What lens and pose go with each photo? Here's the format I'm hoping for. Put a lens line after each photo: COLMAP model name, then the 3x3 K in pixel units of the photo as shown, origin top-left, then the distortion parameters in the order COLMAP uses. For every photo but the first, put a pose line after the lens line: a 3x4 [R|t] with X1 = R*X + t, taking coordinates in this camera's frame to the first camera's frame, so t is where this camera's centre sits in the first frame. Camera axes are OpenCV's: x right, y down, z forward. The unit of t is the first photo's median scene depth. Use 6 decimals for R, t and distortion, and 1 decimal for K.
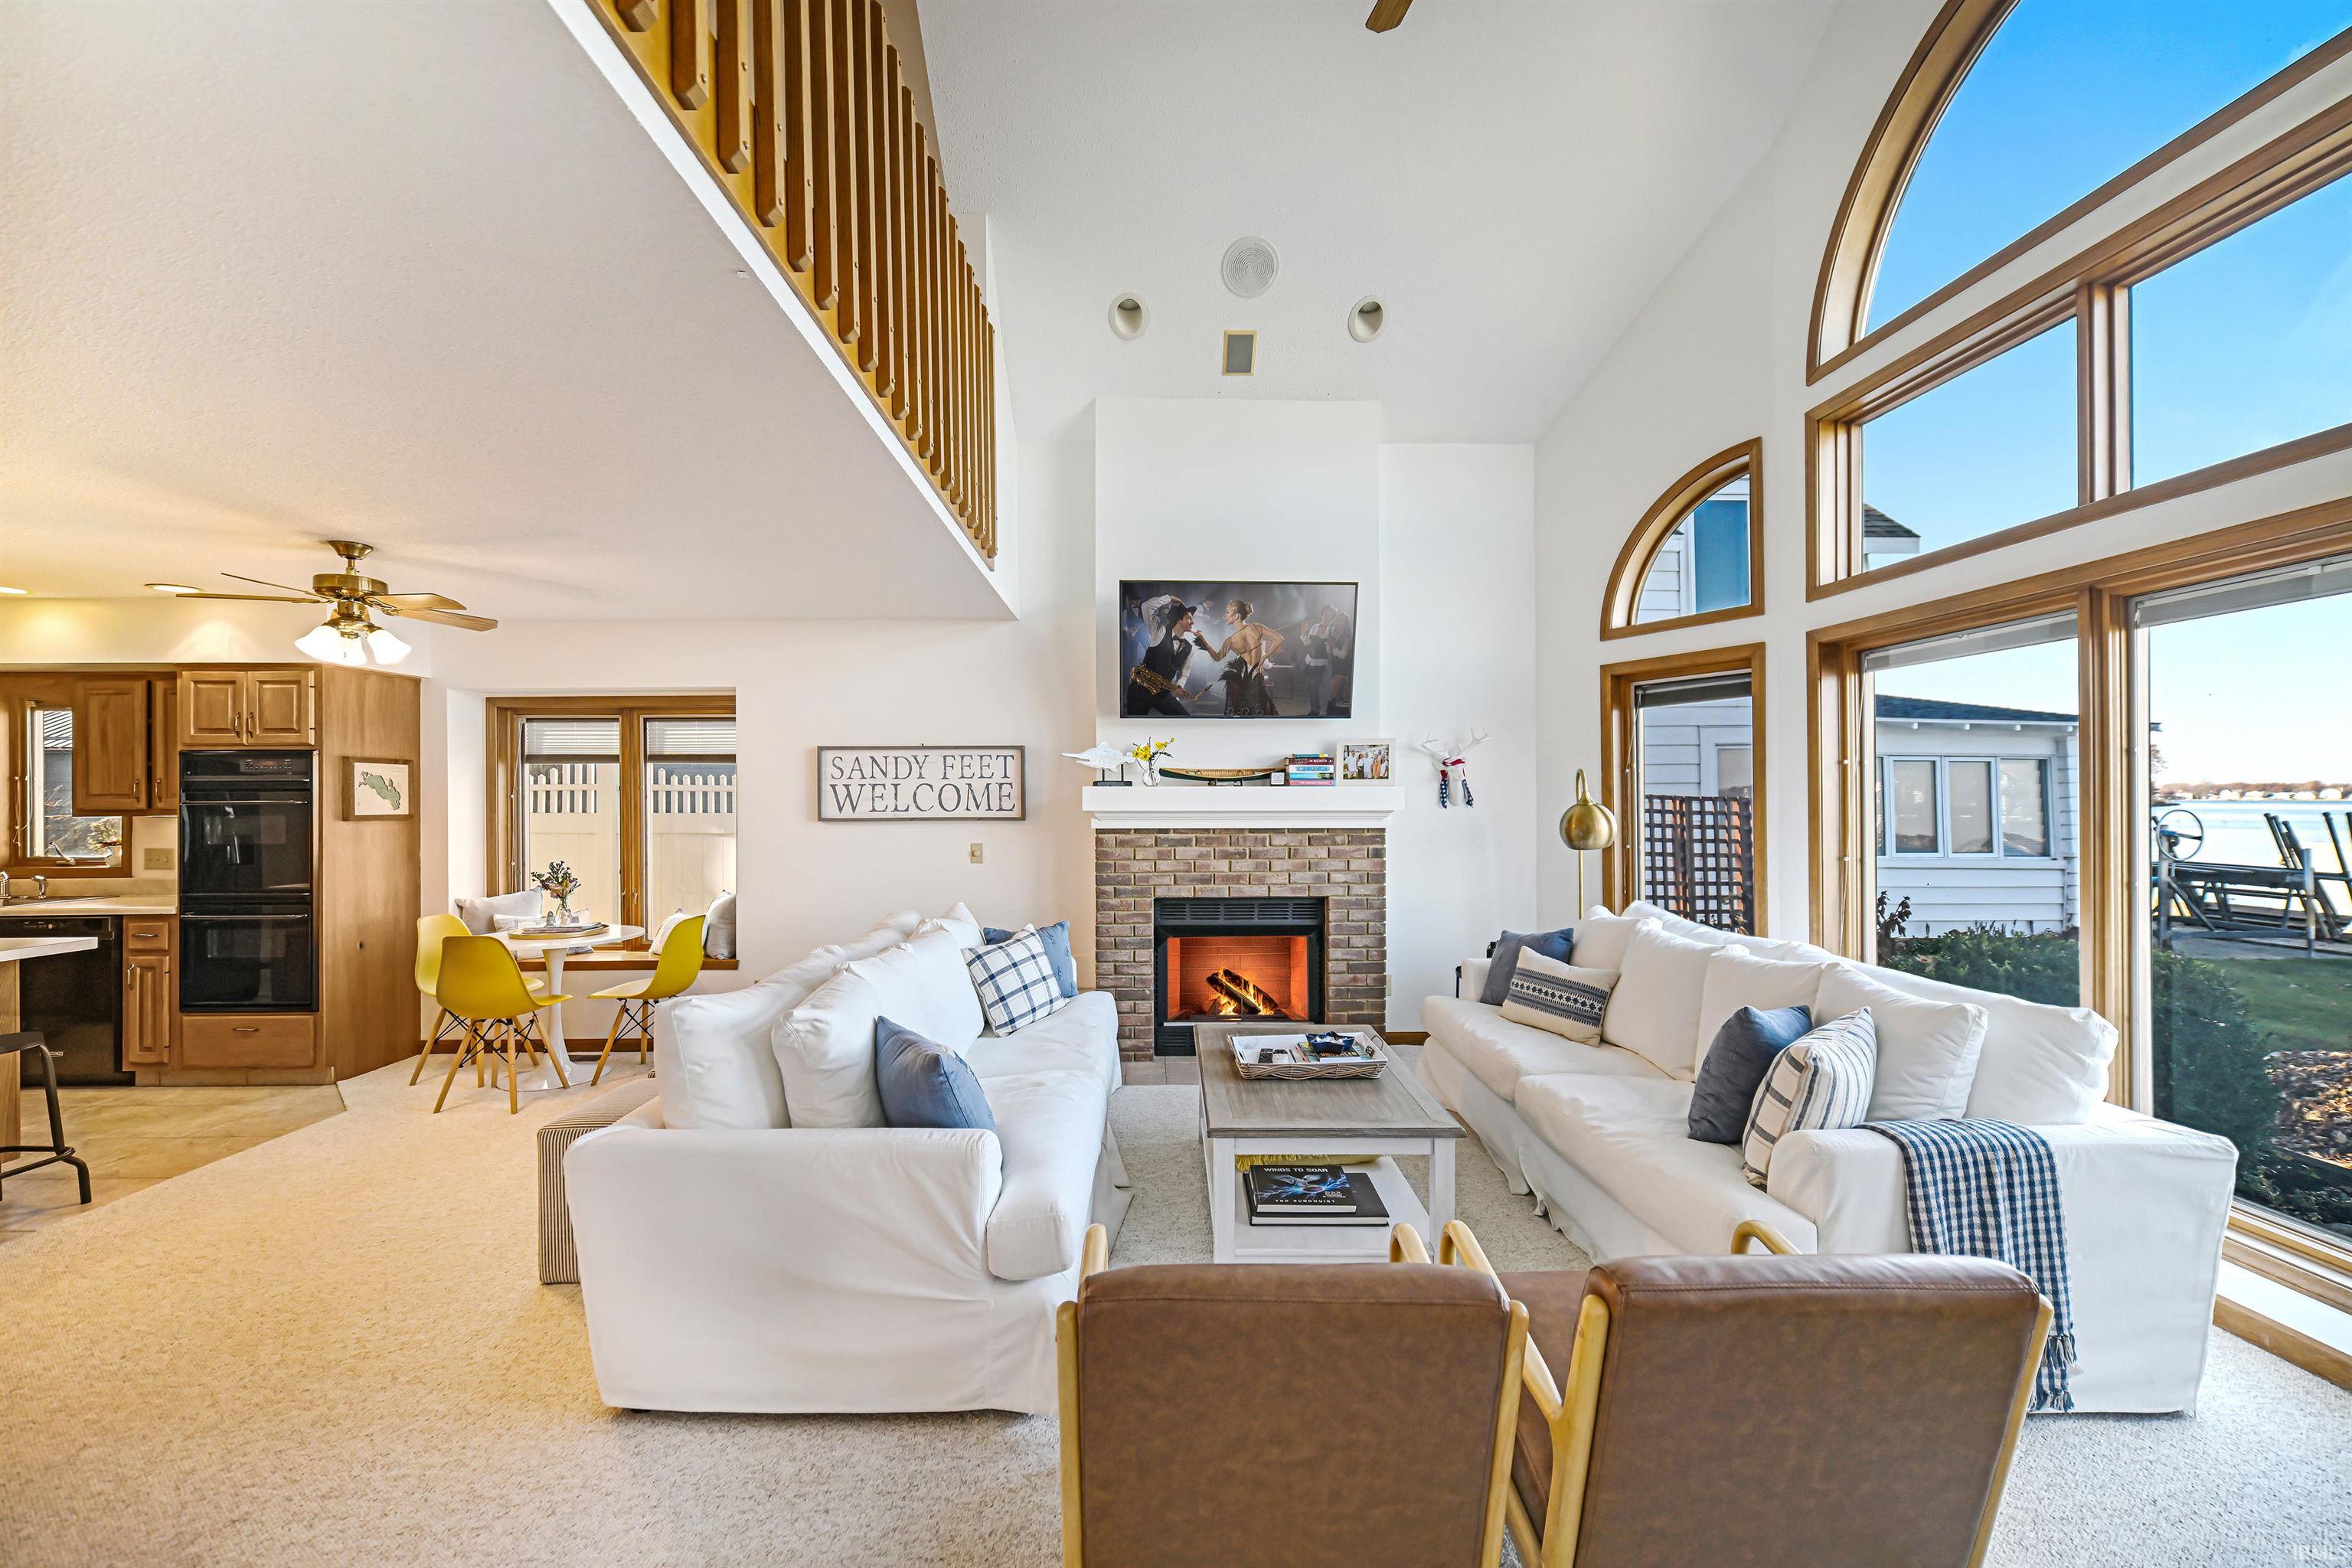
lens RADIAL K [[916.0, 0, 1171.2], [0, 916.0, 796.7], [0, 0, 1]] dist [-0.000977, -0.000091]
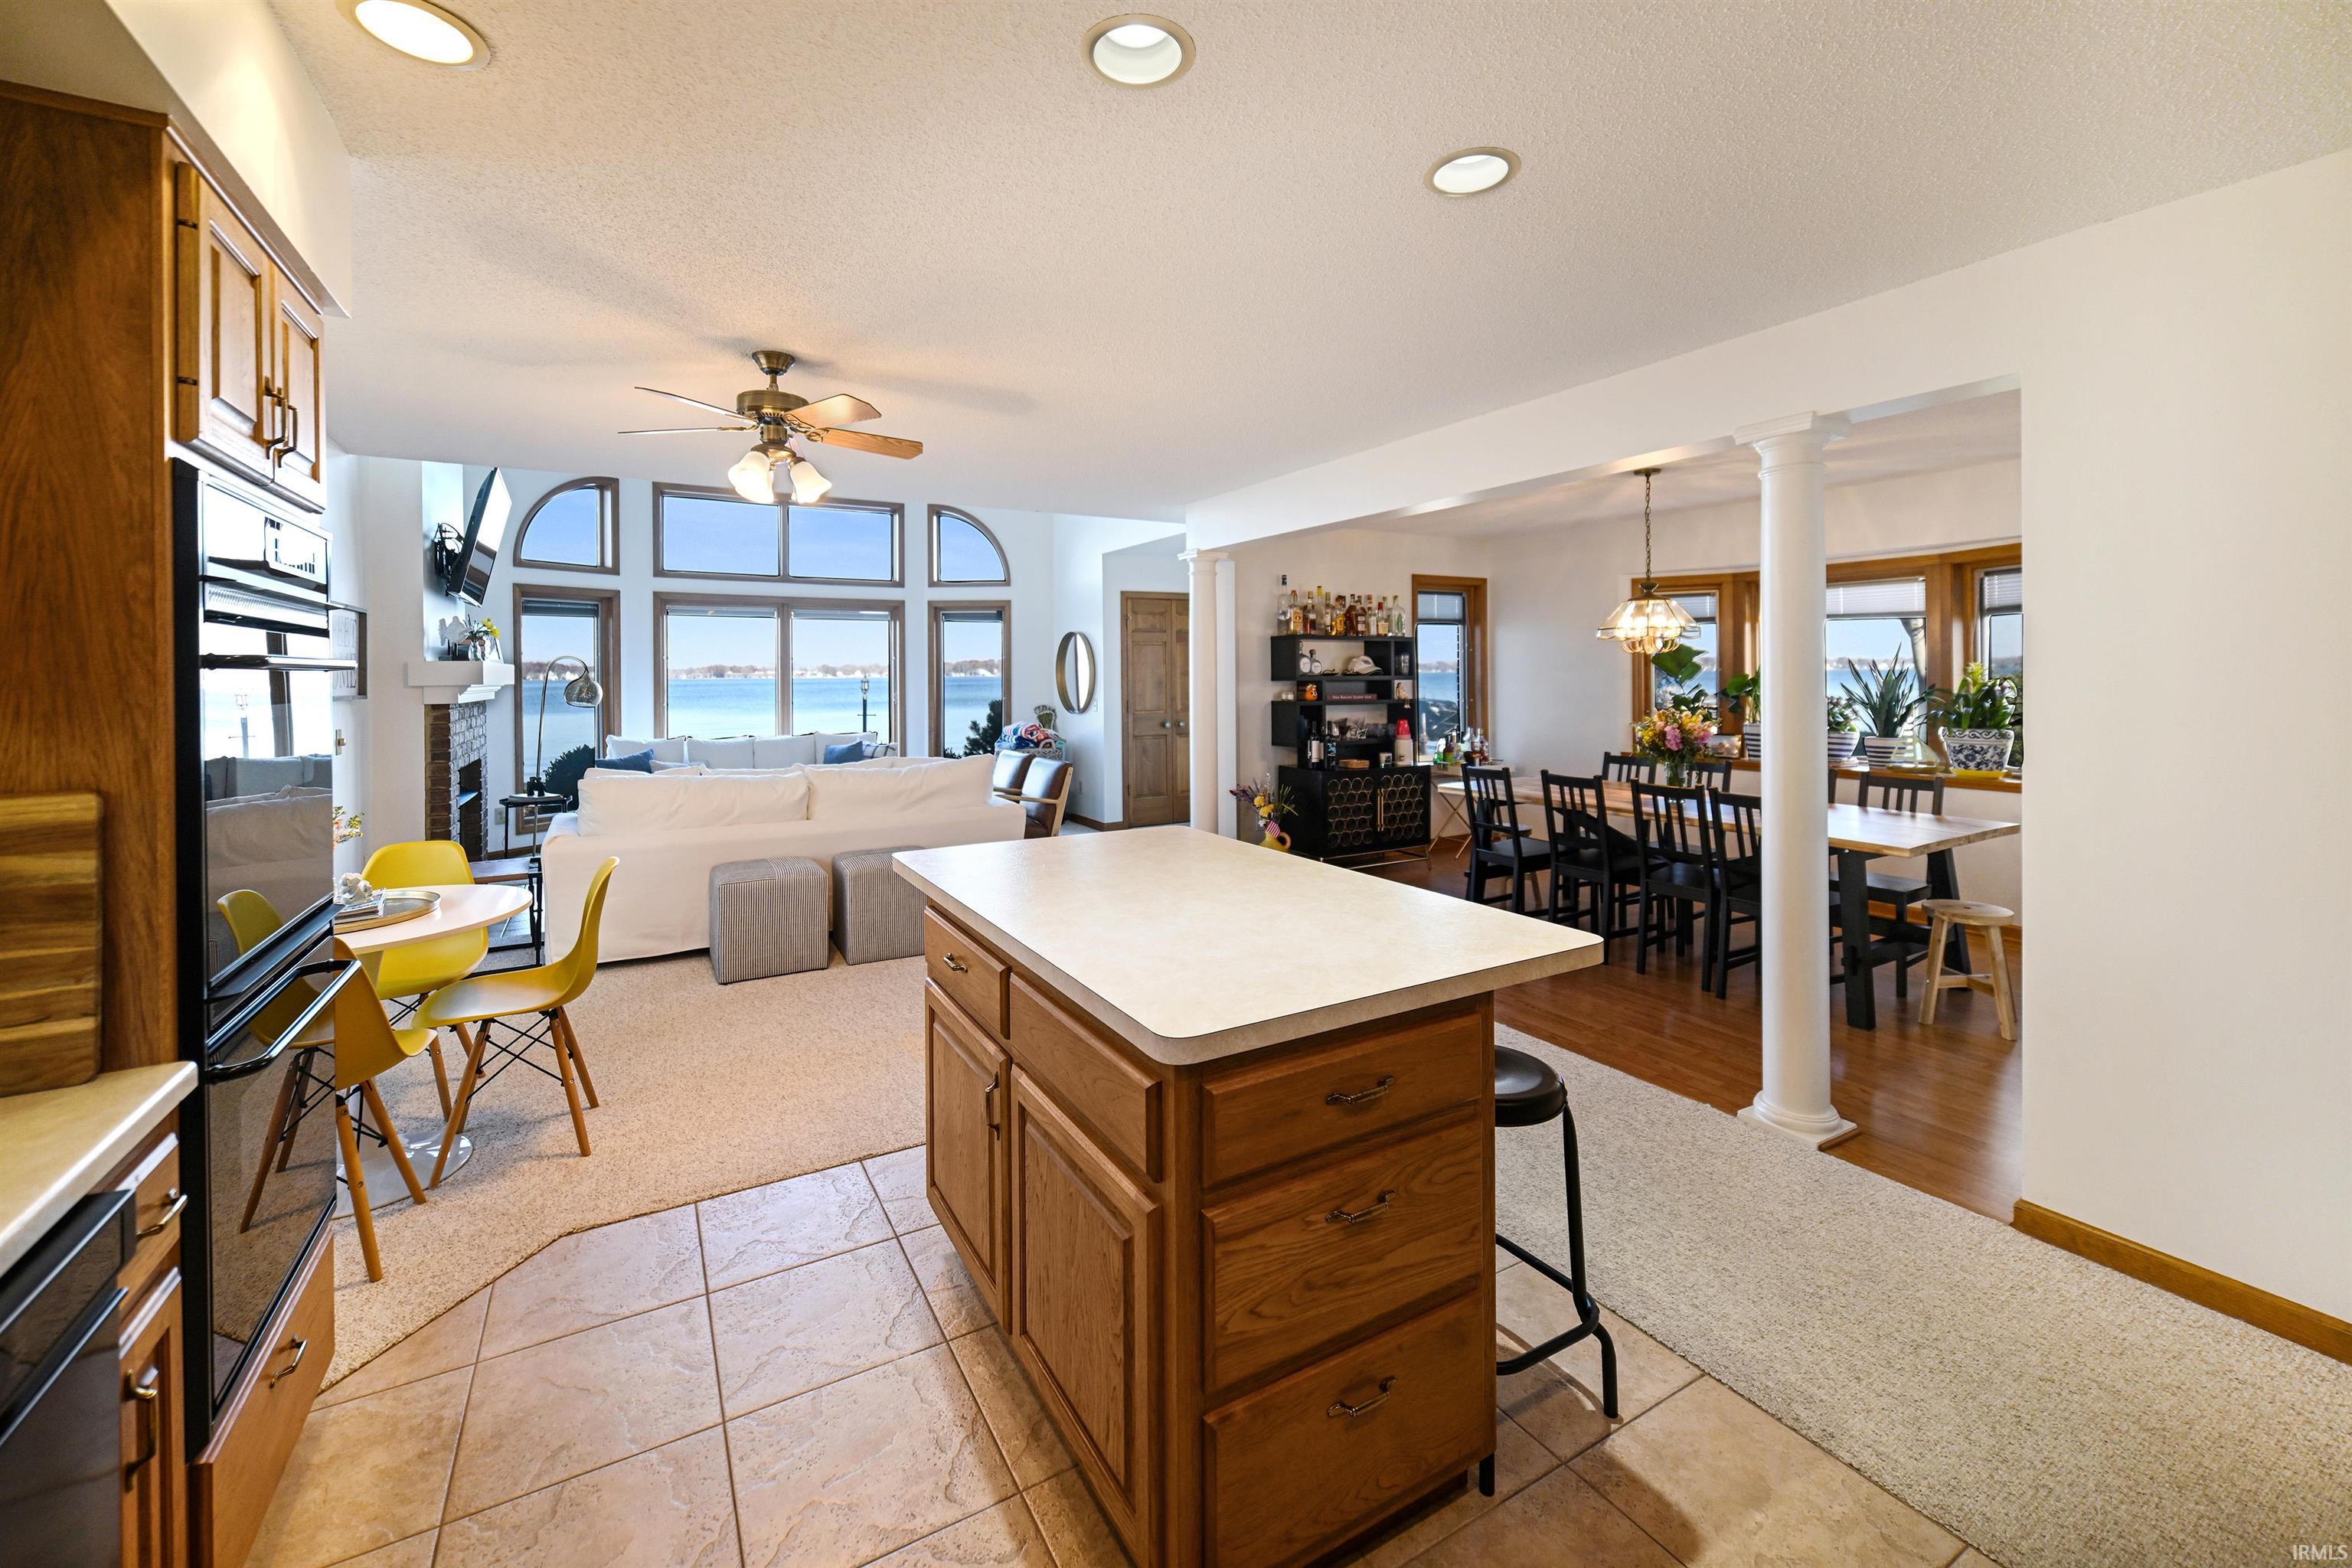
lens RADIAL K [[935.6, 0, 1163.2], [0, 935.6, 676.1], [0, 0, 1]] dist [-0.000339, -0.000062]
pose [[-0.480447, 0.004754, 0.877011, -1.336698], [0.009800, 0.999952, -0.000051, 0.012853], [-0.876969, 0.008570, -0.480471, 0.814943]]
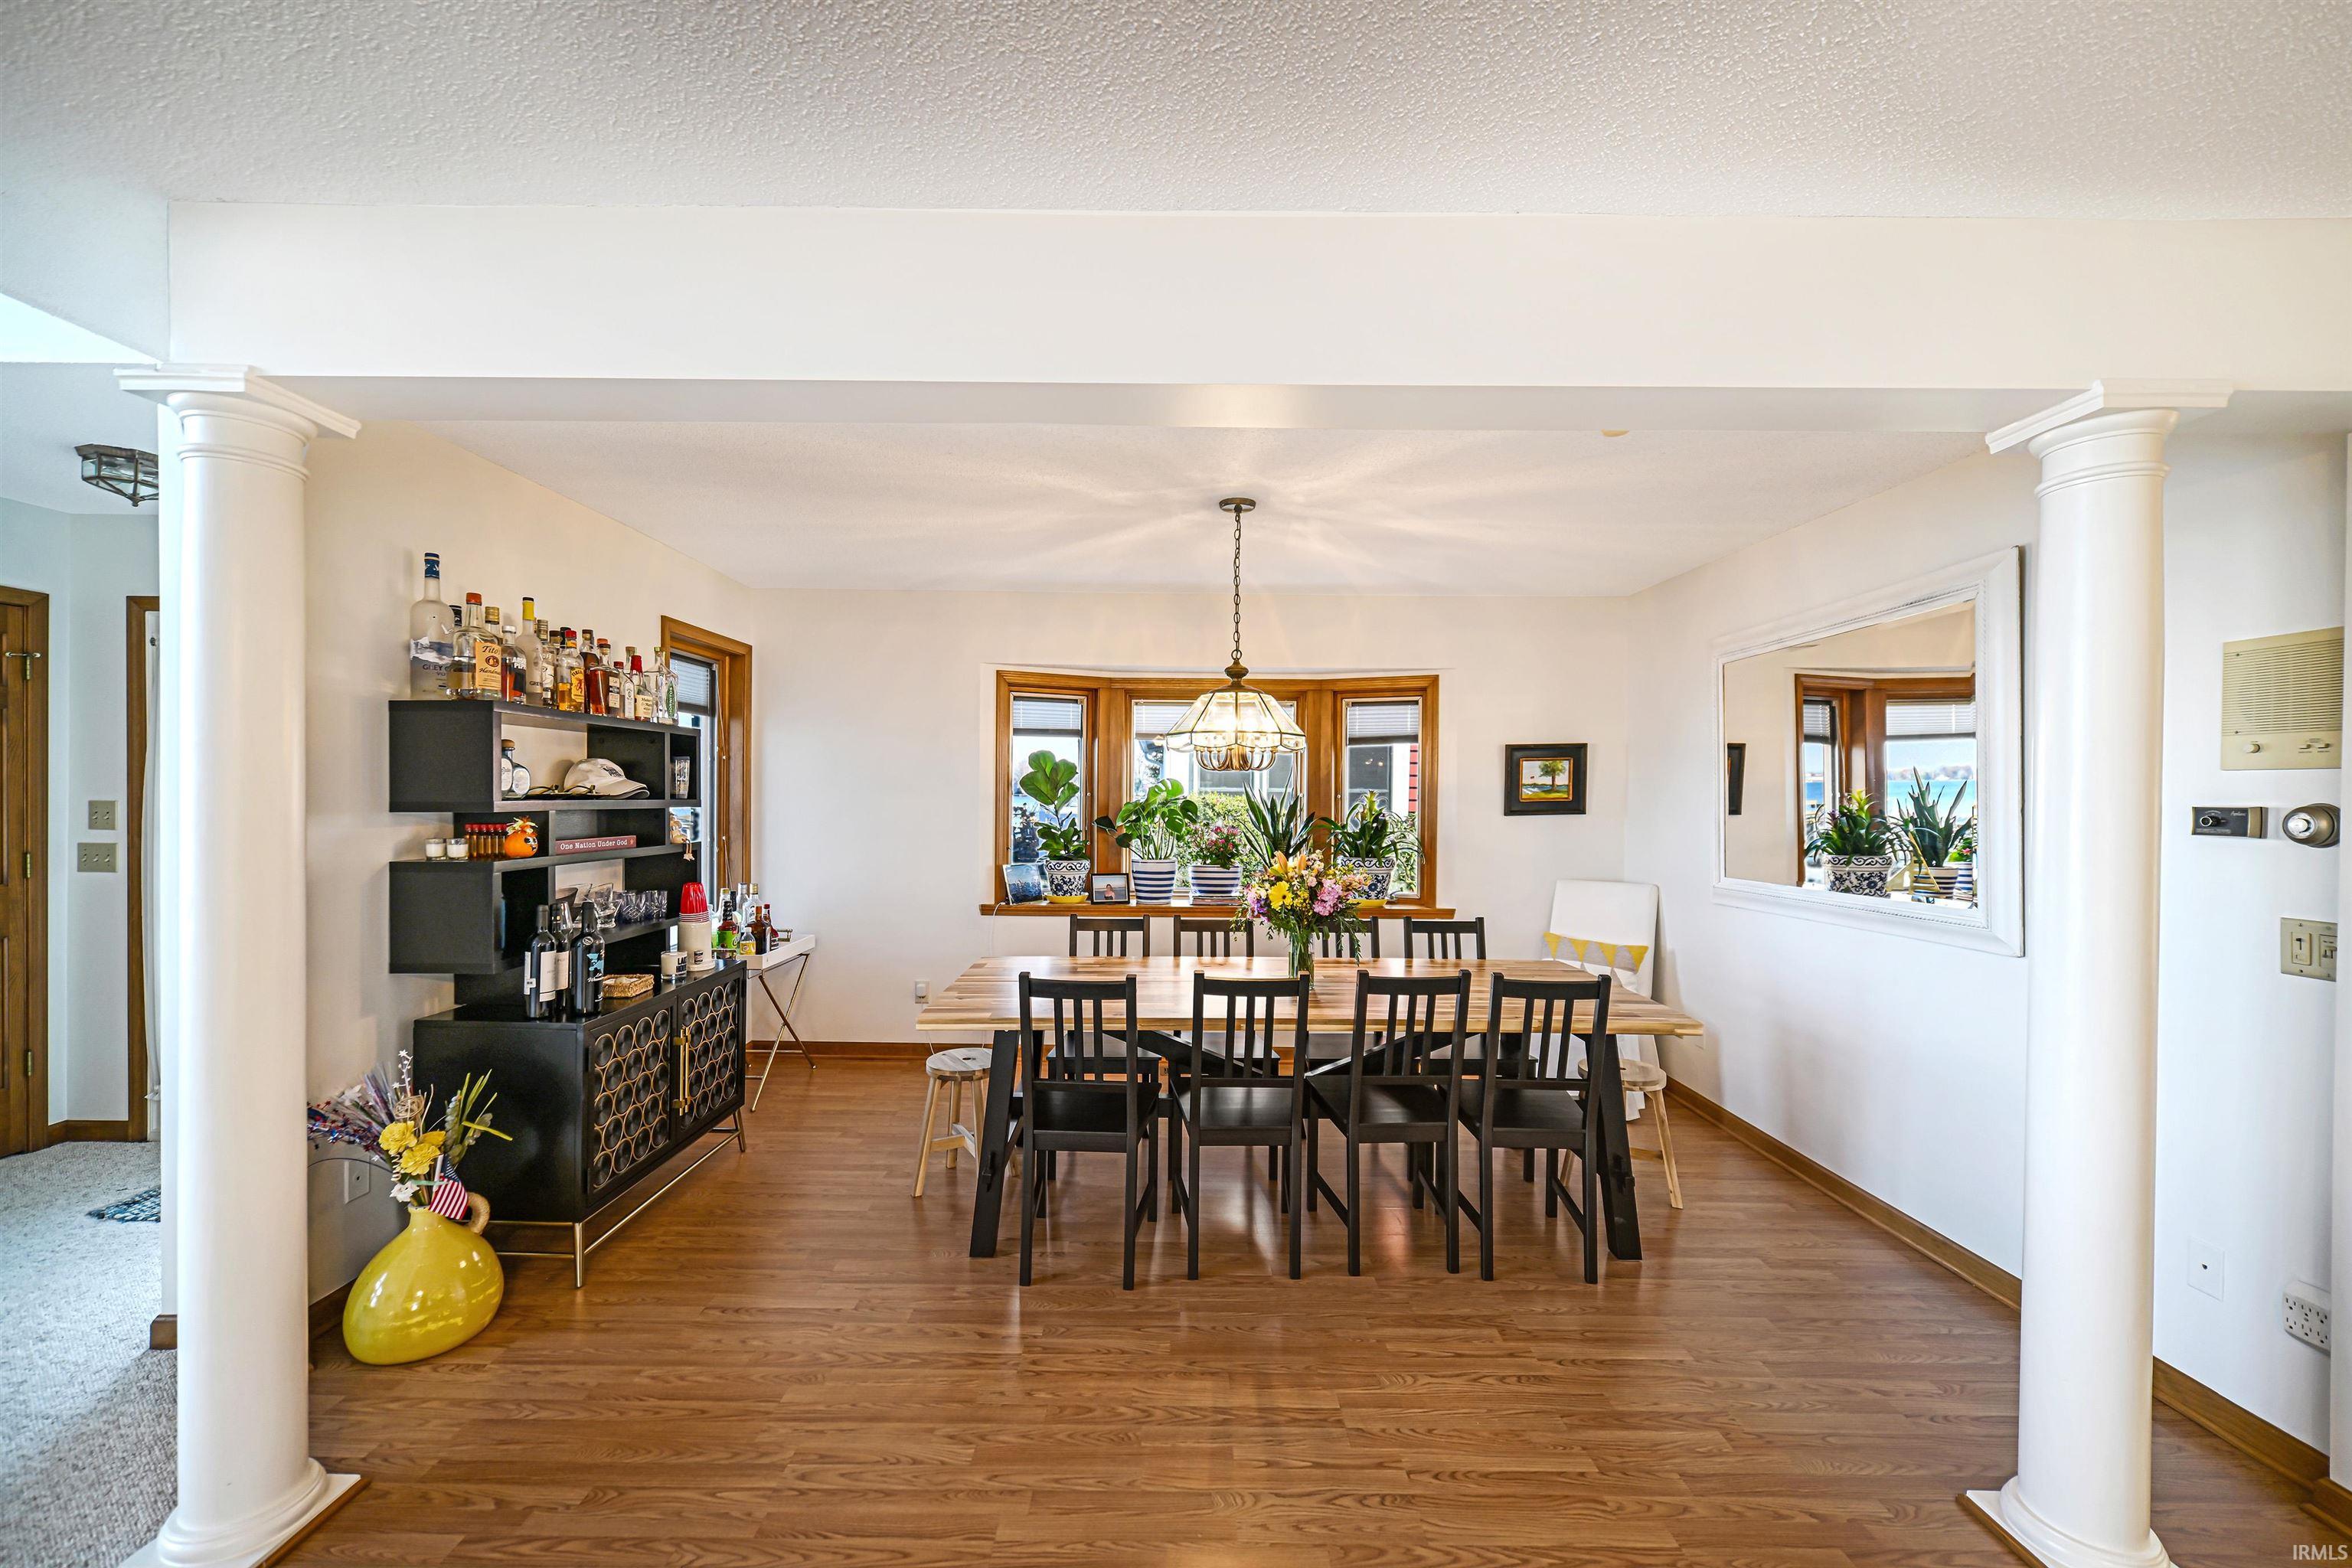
lens RADIAL K [[916.0, 0, 1171.2], [0, 916.0, 796.7], [0, 0, 1]] dist [-0.000977, -0.000091]
pose [[-0.999940, -0.001517, 0.010840, -0.672368], [-0.001477, 0.999992, 0.003702, 0.010001], [-0.010845, 0.003685, -0.999934, 0.546730]]
